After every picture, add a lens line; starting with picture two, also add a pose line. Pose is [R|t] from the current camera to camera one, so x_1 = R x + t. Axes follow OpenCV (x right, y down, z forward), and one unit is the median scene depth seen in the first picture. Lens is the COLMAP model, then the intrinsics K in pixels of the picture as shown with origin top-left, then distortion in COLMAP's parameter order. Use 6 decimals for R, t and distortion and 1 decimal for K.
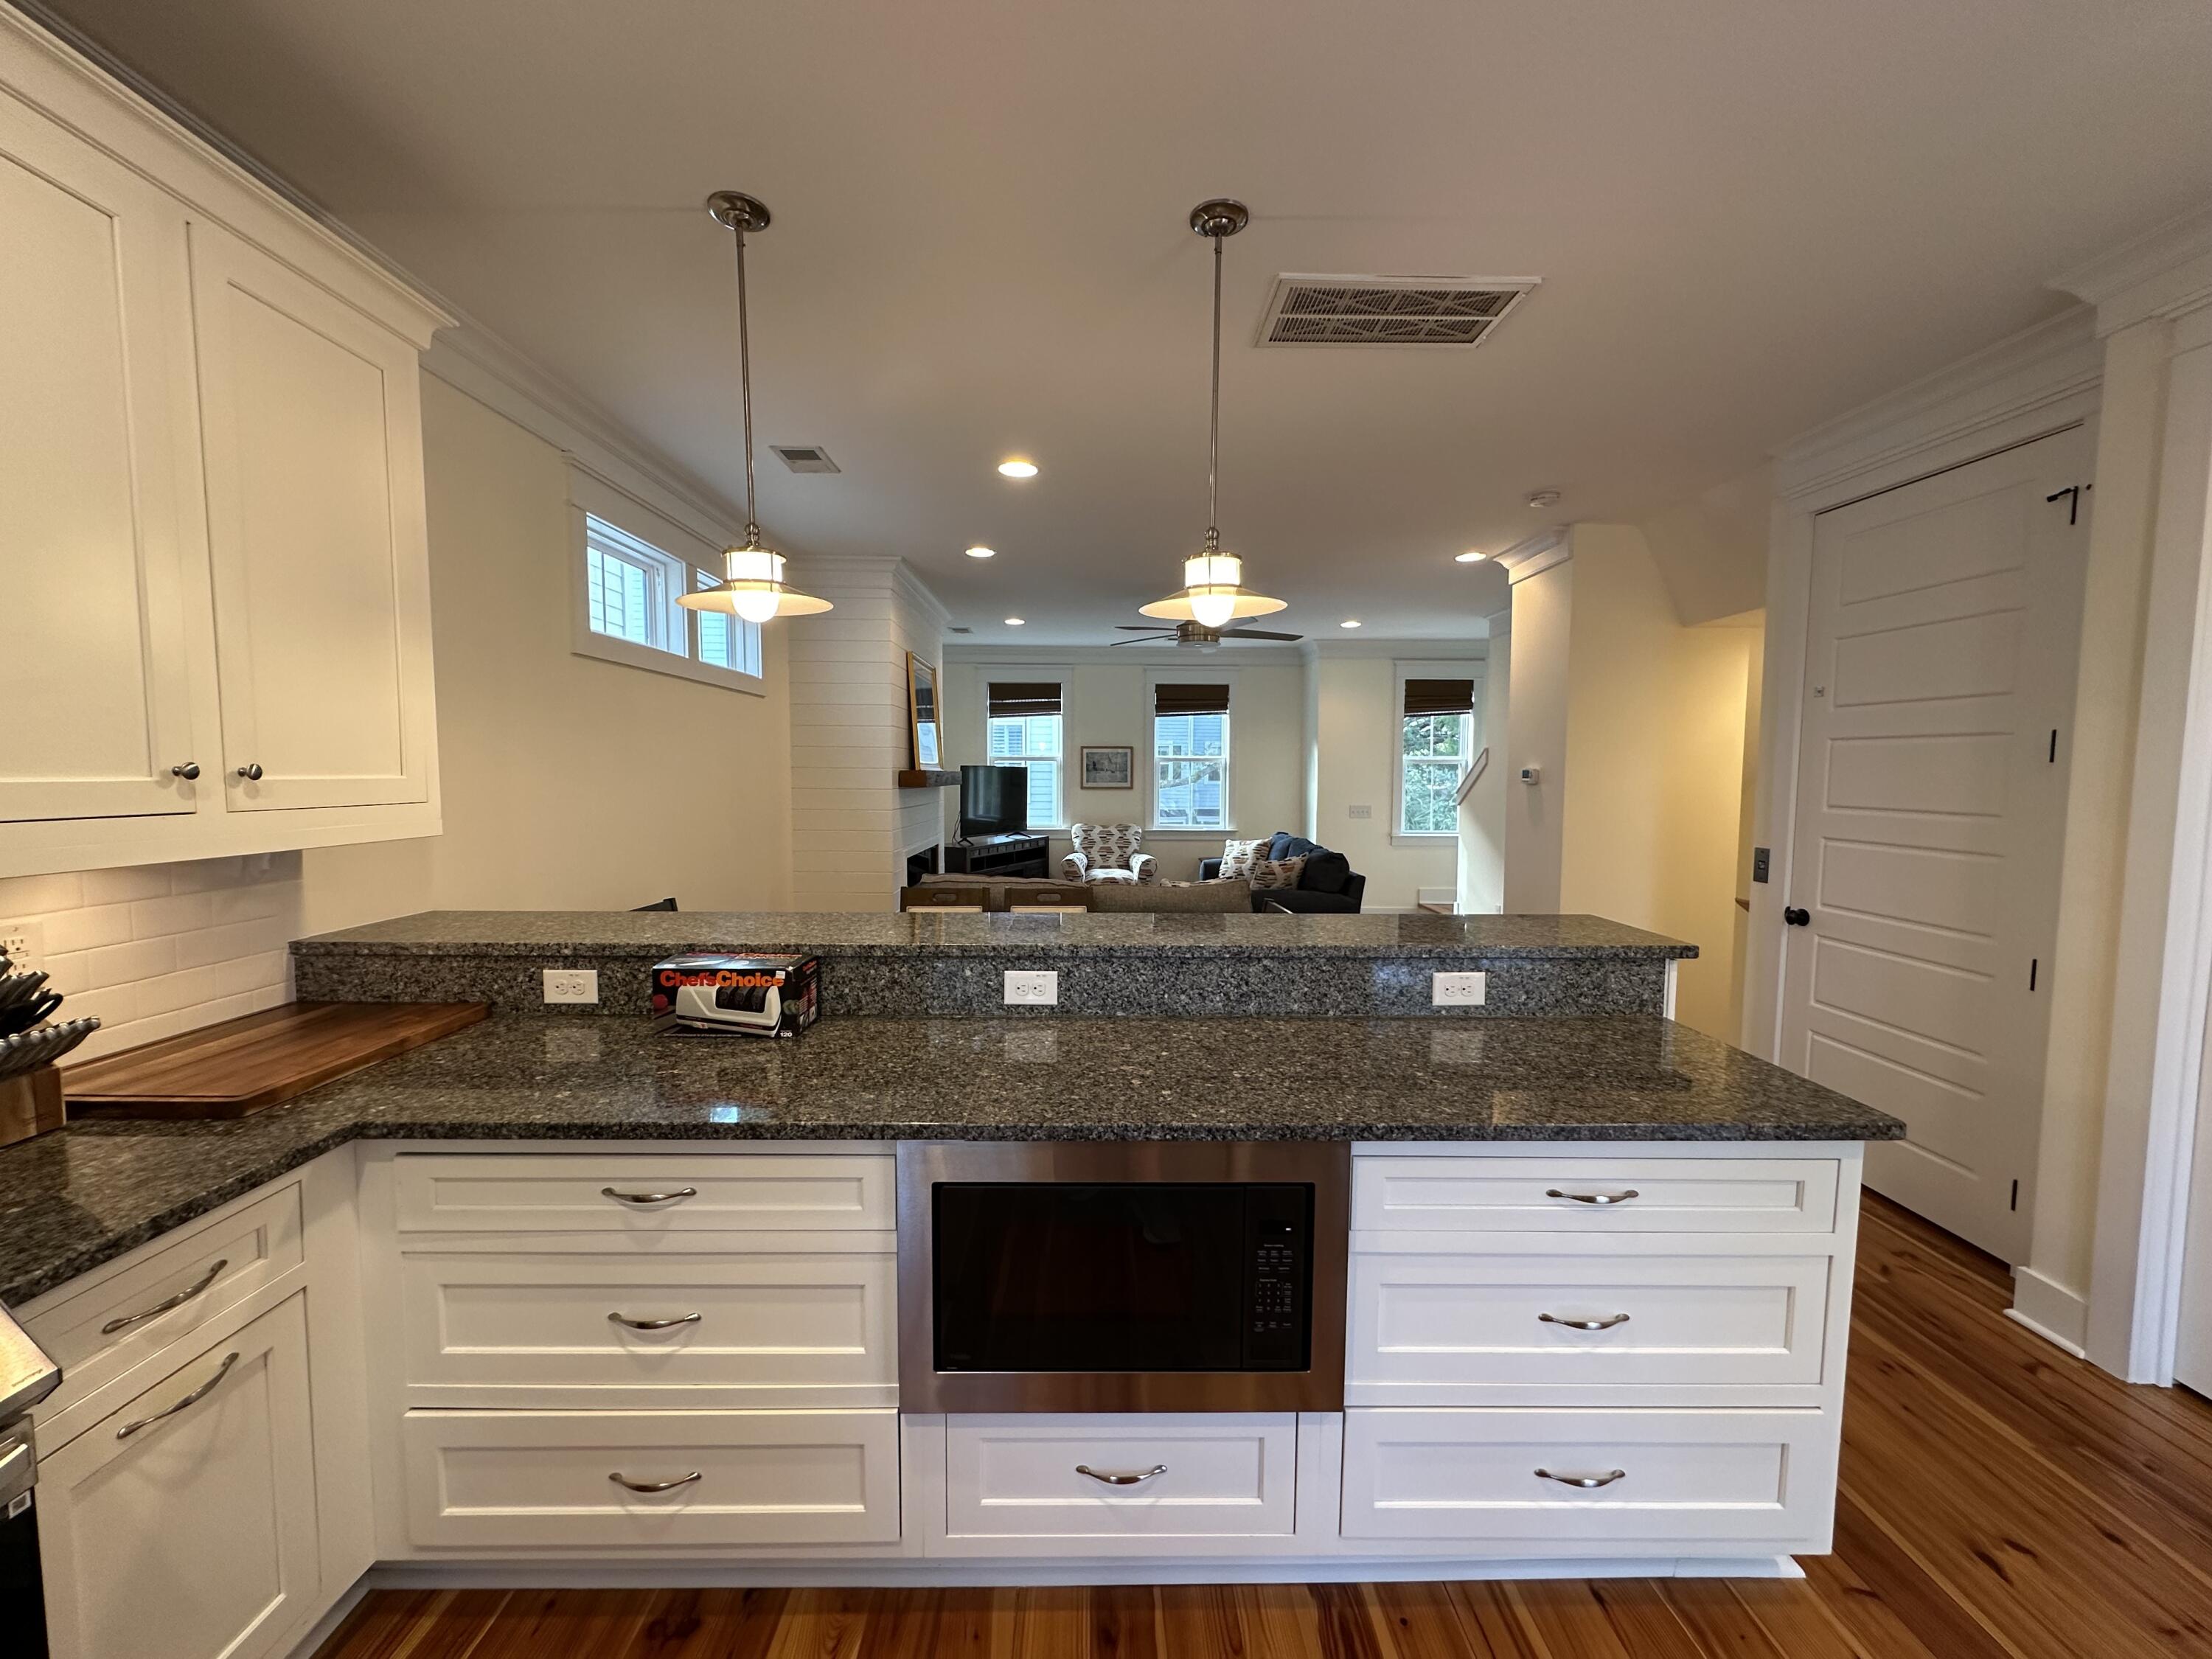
lens RADIAL K [[878.4, 0, 1102.9], [0, 878.4, 831.0], [0, 0, 1]] dist [-0.000871, -0.000081]
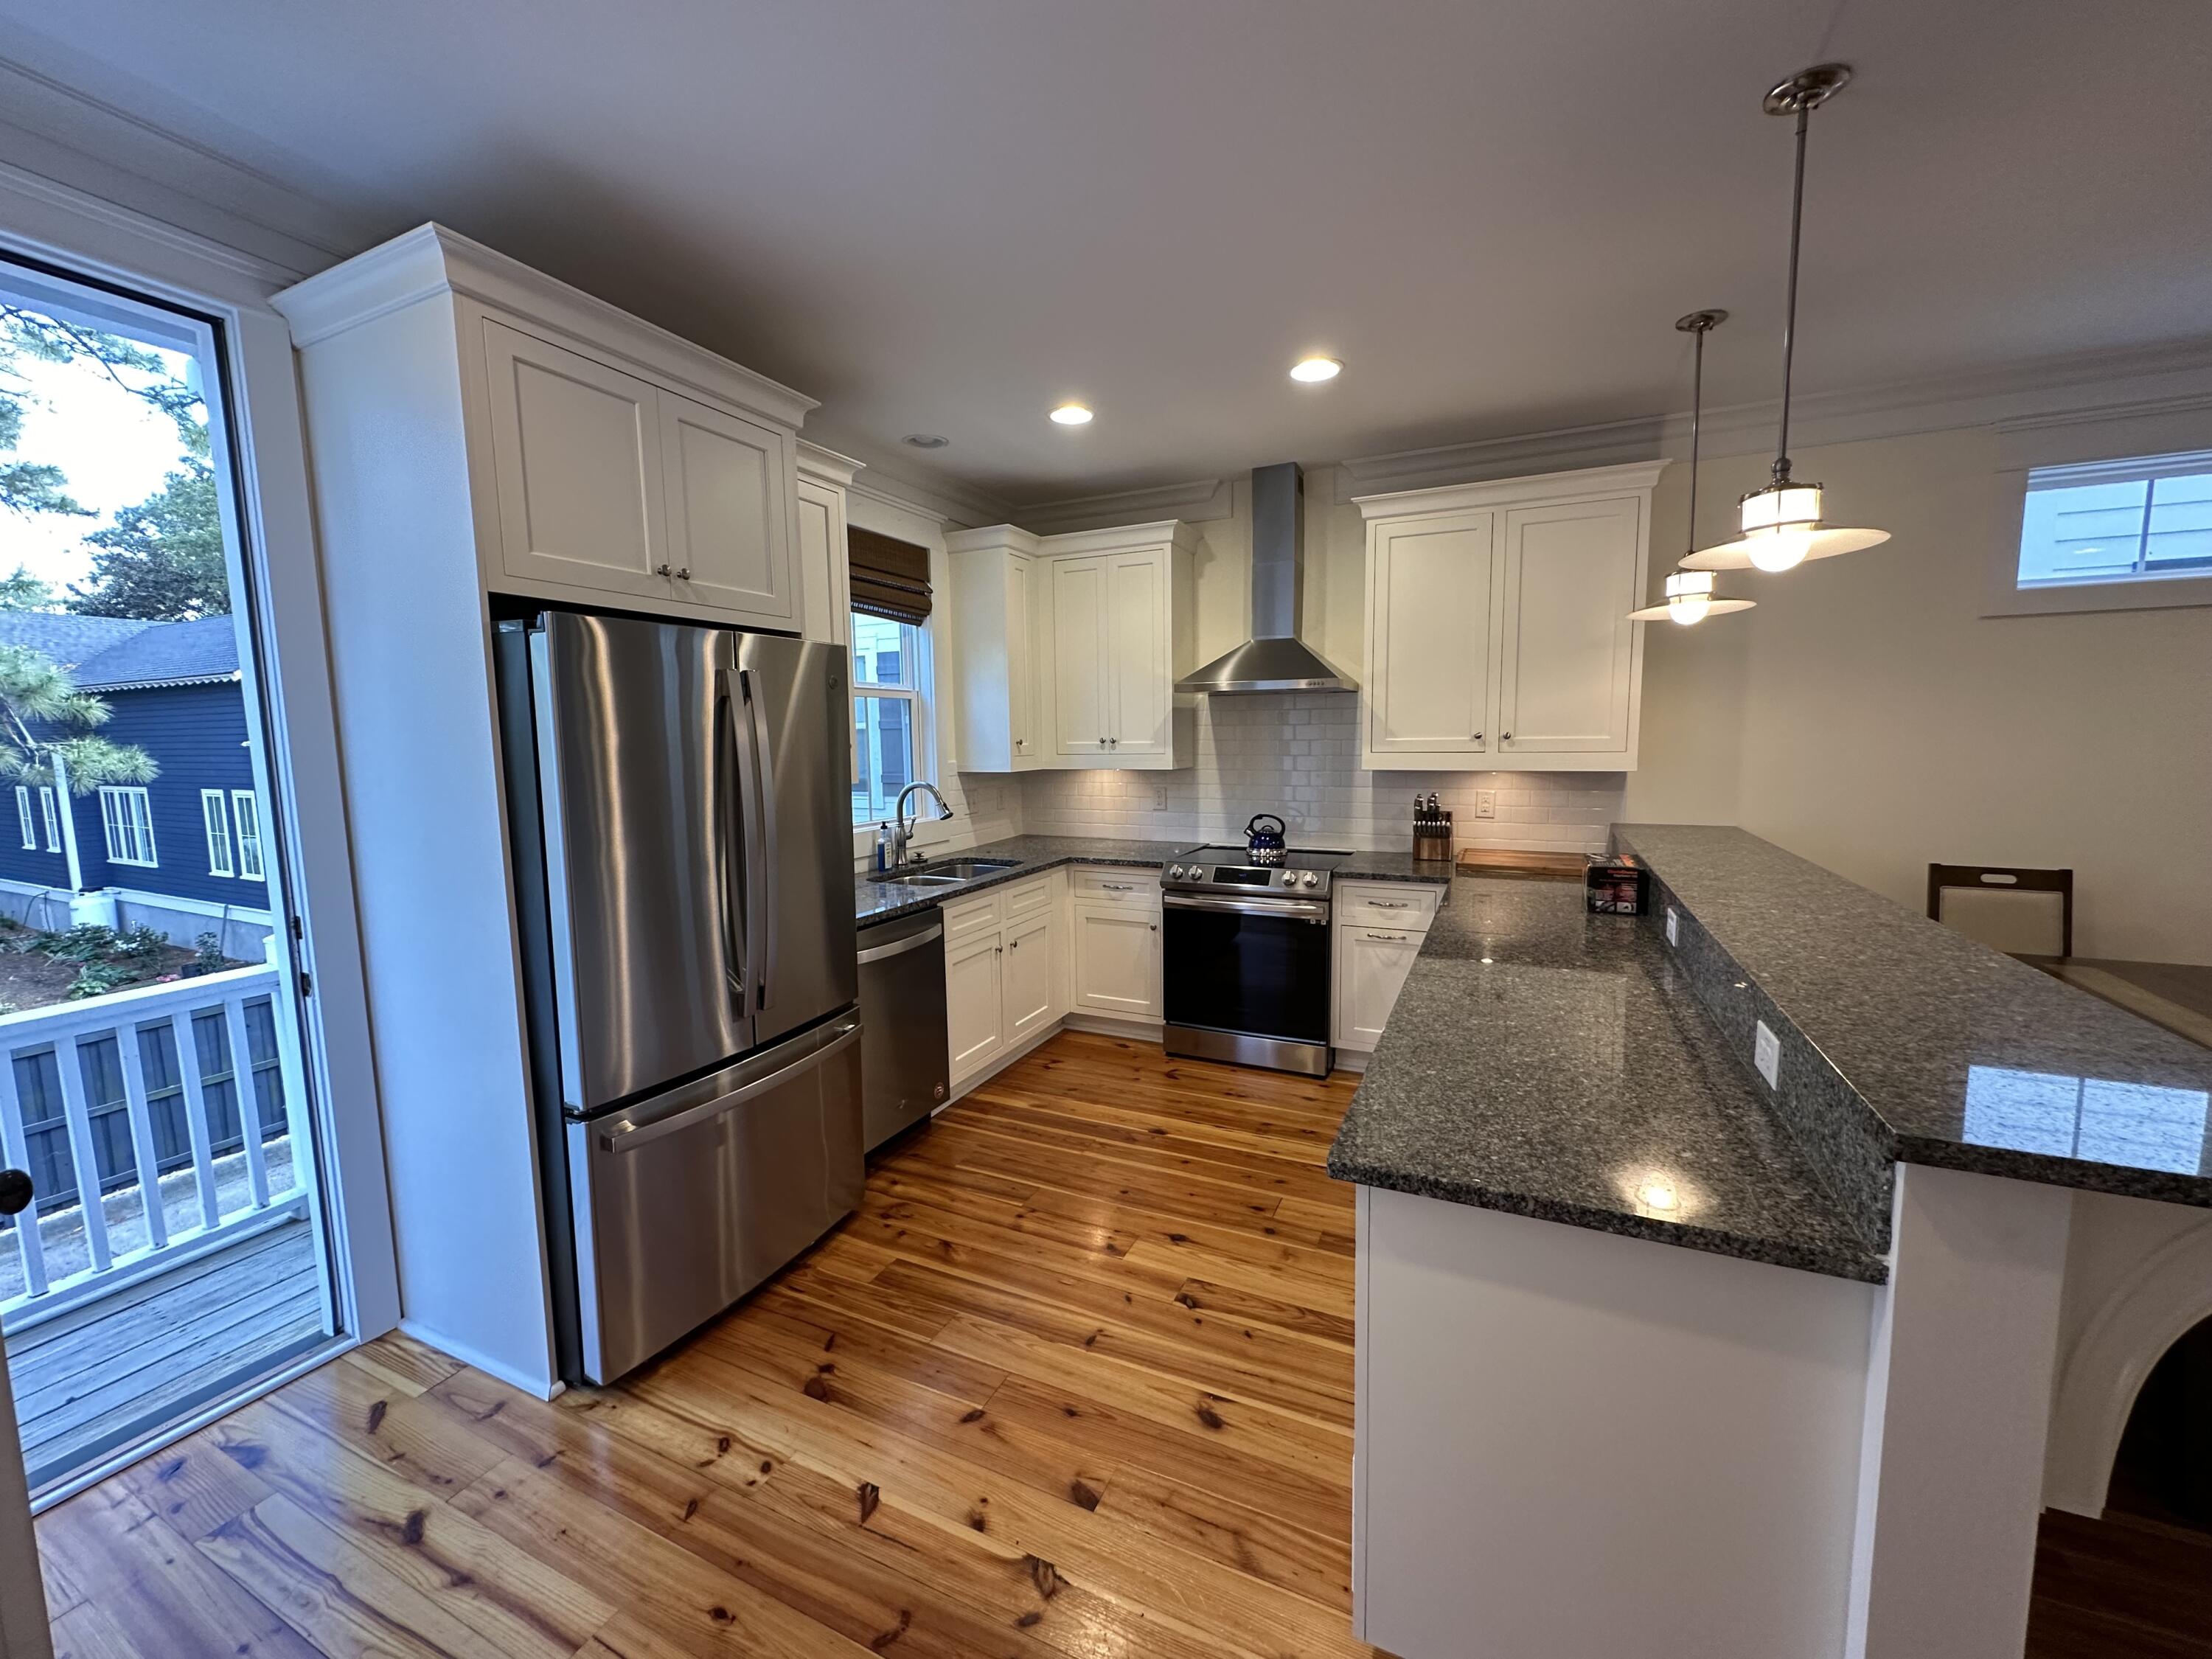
lens RADIAL K [[878.4, 0, 1102.9], [0, 878.4, 831.0], [0, 0, 1]] dist [-0.000871, -0.000081]
pose [[-0.439400, 0.103322, -0.892329, 1.244891], [-0.048058, 0.989237, 0.138208, -0.066714], [0.897005, 0.103612, -0.429706, 0.810013]]
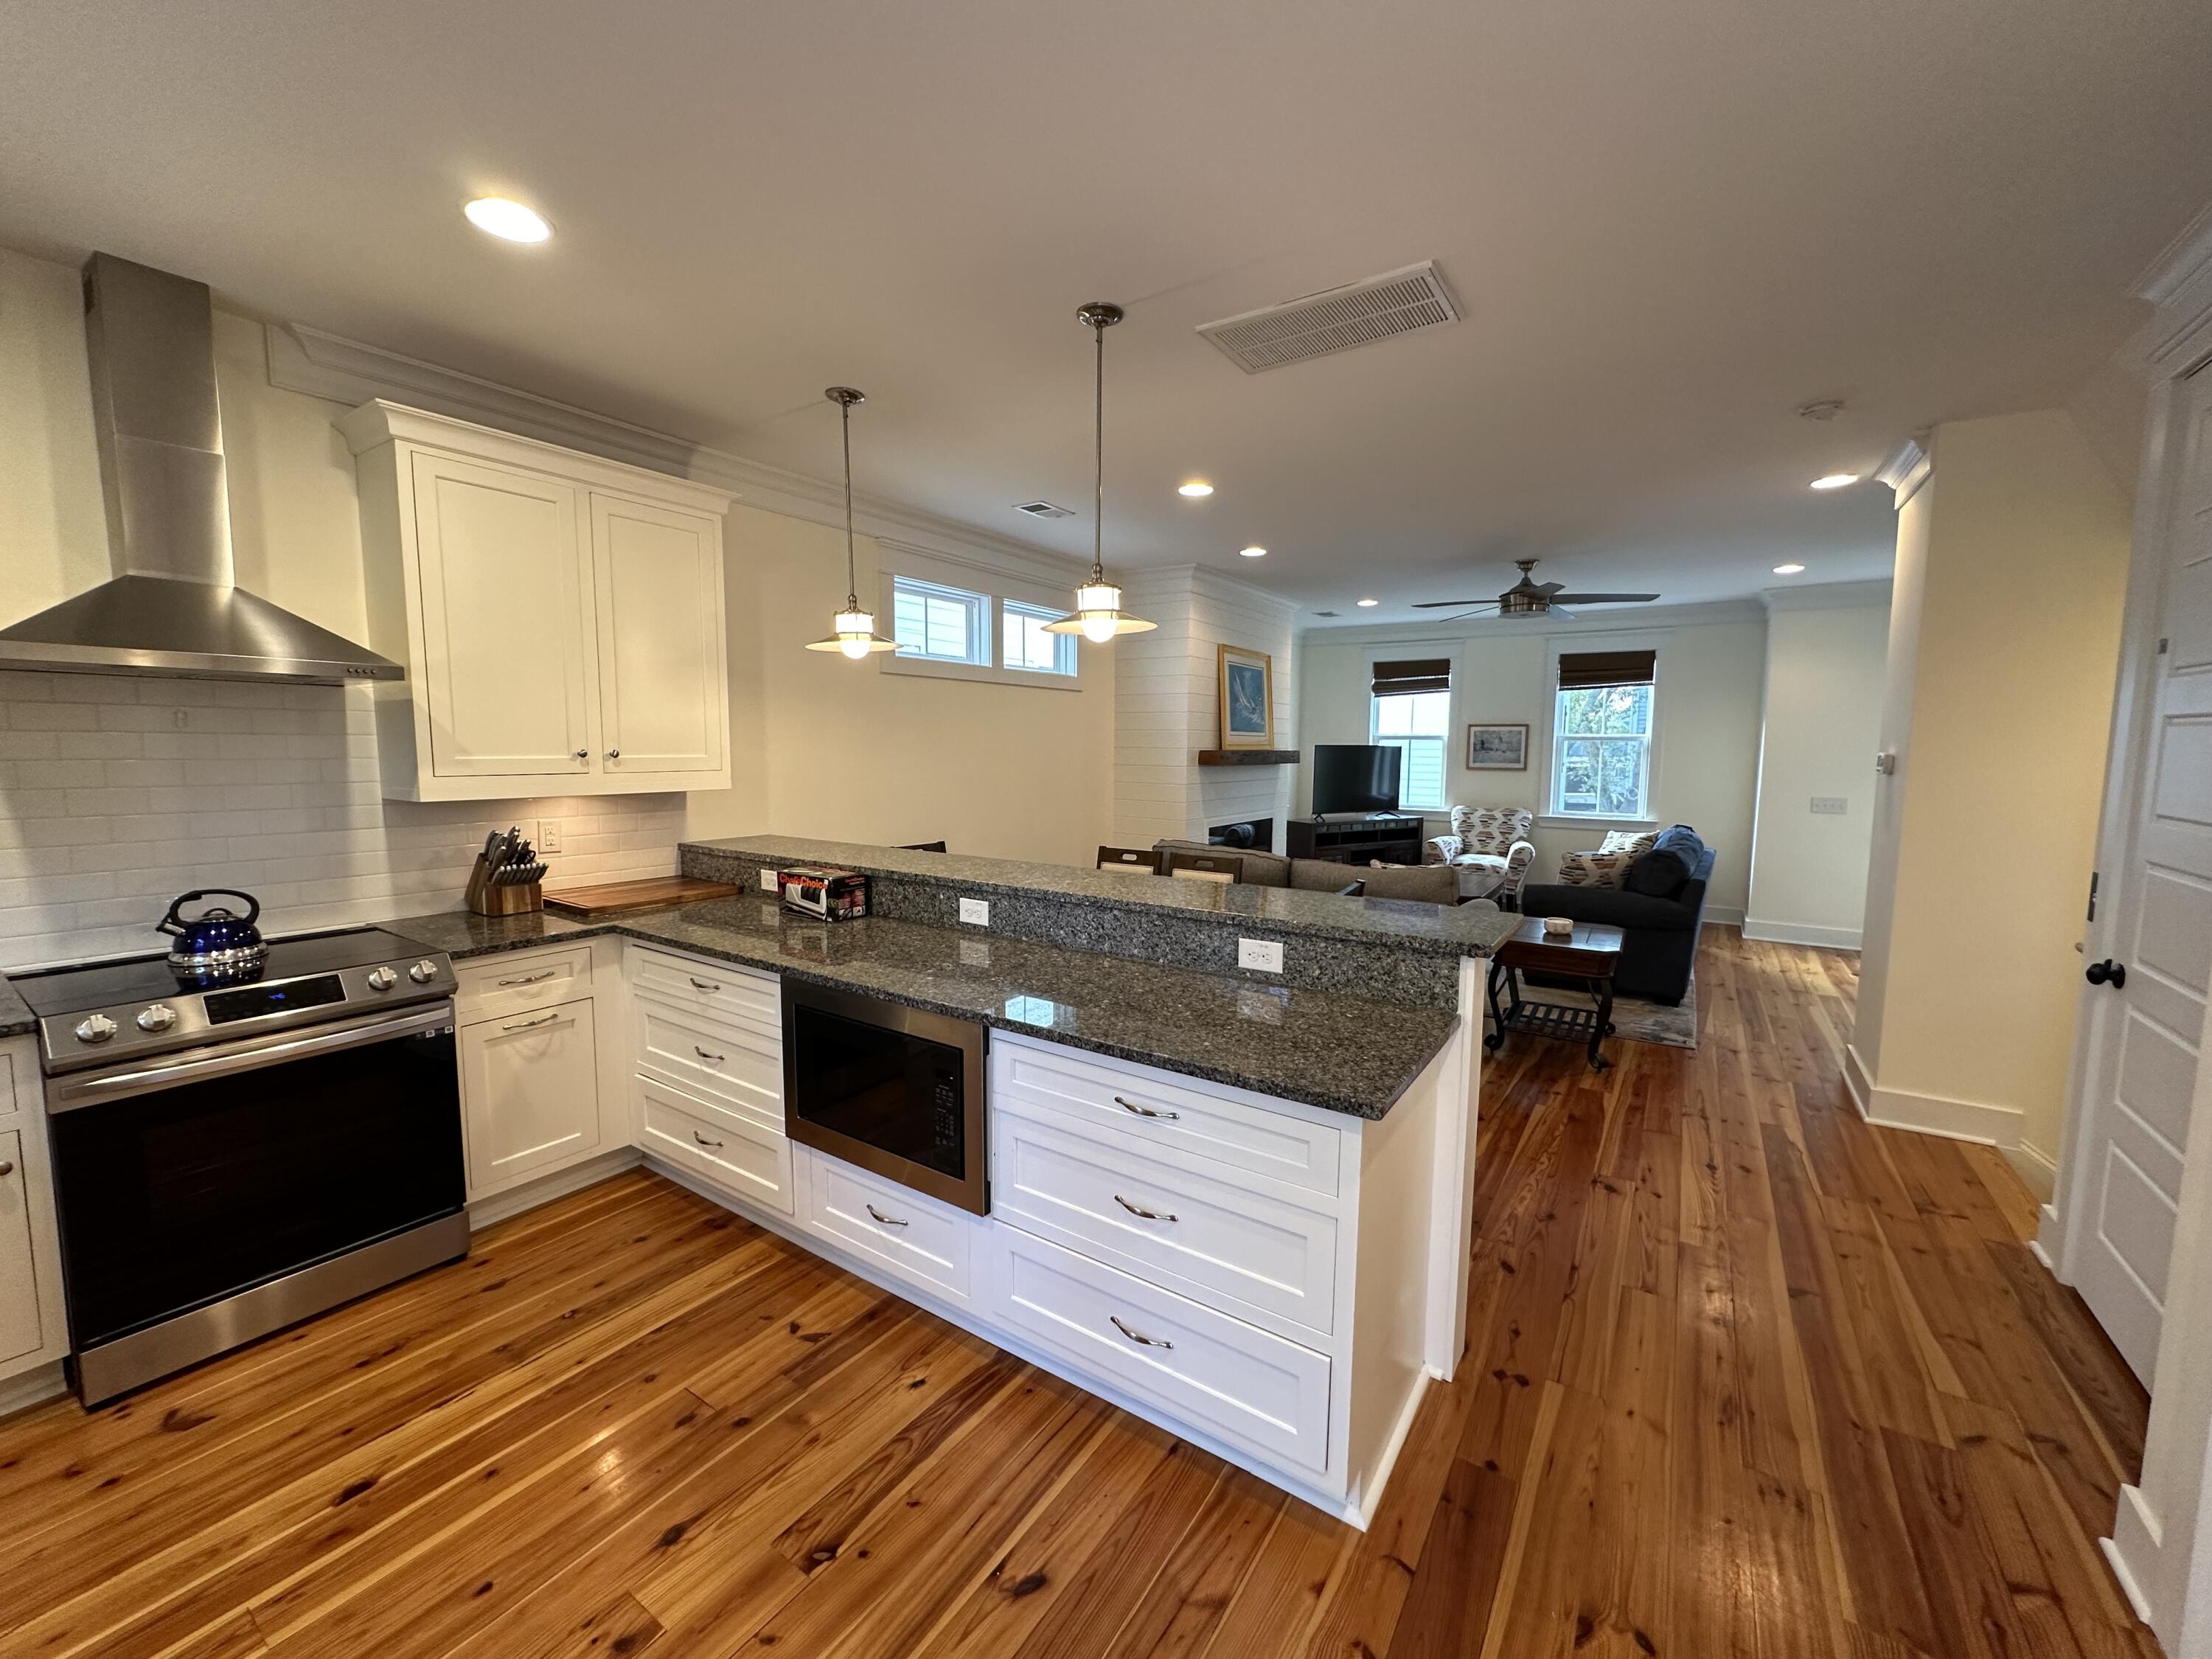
lens RADIAL K [[878.4, 0, 1102.9], [0, 878.4, 831.0], [0, 0, 1]] dist [-0.000871, -0.000081]
pose [[0.821617, 0.058752, -0.567004, 0.866906], [-0.043052, 0.998229, 0.041051, -0.015621], [0.568412, -0.009317, 0.822691, -0.030830]]
